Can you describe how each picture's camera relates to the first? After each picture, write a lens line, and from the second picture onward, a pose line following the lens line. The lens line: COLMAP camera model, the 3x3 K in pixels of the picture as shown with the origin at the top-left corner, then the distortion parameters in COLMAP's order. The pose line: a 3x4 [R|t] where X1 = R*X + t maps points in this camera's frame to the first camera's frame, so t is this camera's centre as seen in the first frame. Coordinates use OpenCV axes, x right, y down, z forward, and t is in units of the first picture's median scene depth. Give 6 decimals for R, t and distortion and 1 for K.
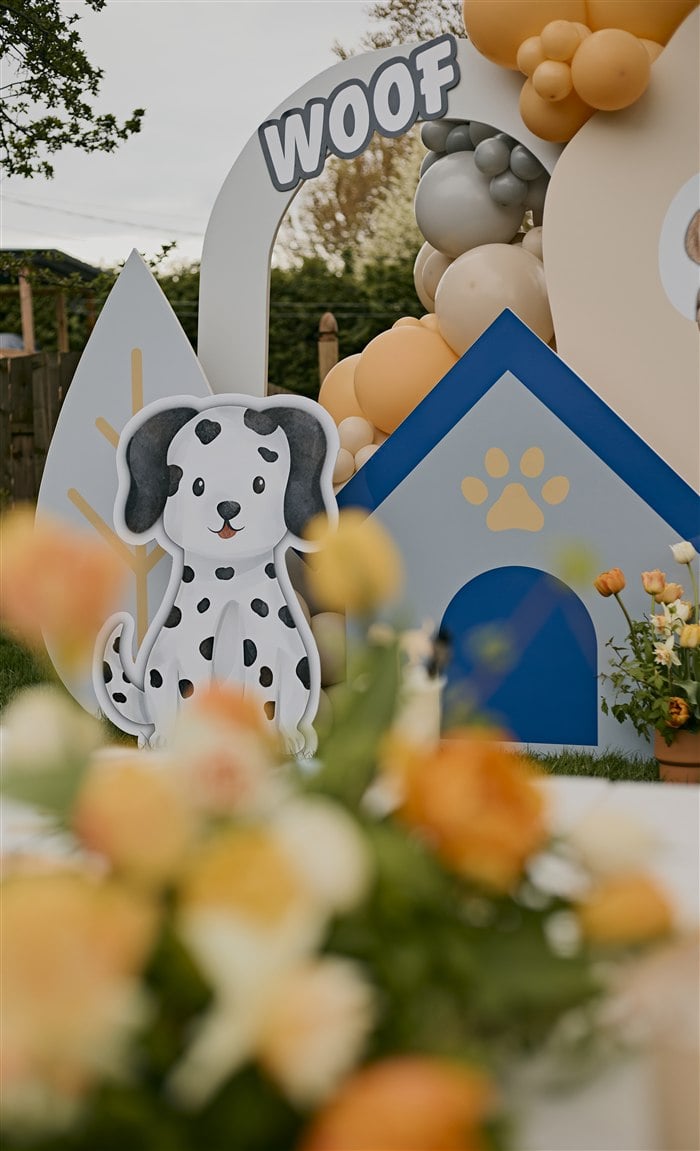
lens RADIAL K [[1633.0, 0, 350.0], [0, 1633.0, 575.5], [0, 0, 1]] dist [-0.081736, 0.005605]
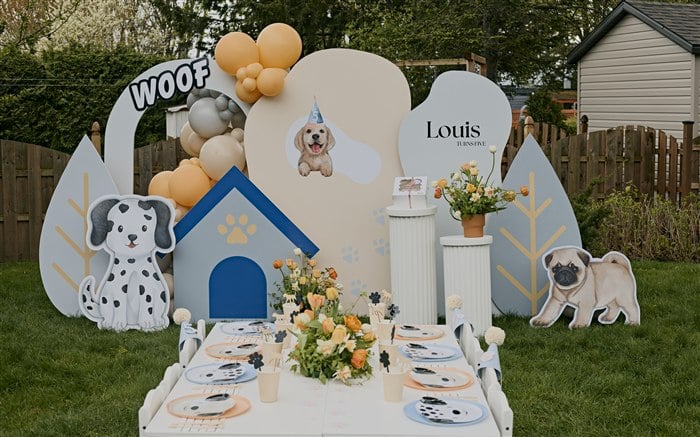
lens RADIAL K [[1042.4, 0, 350.0], [0, 1042.4, 218.5], [0, 0, 1]] dist [-0.025212, -0.075544]
pose [[0.938954, -0.009877, 0.343902, -0.327135], [0.008118, 0.999946, 0.006556, -0.079453], [-0.343948, -0.003364, 0.938983, -0.743804]]
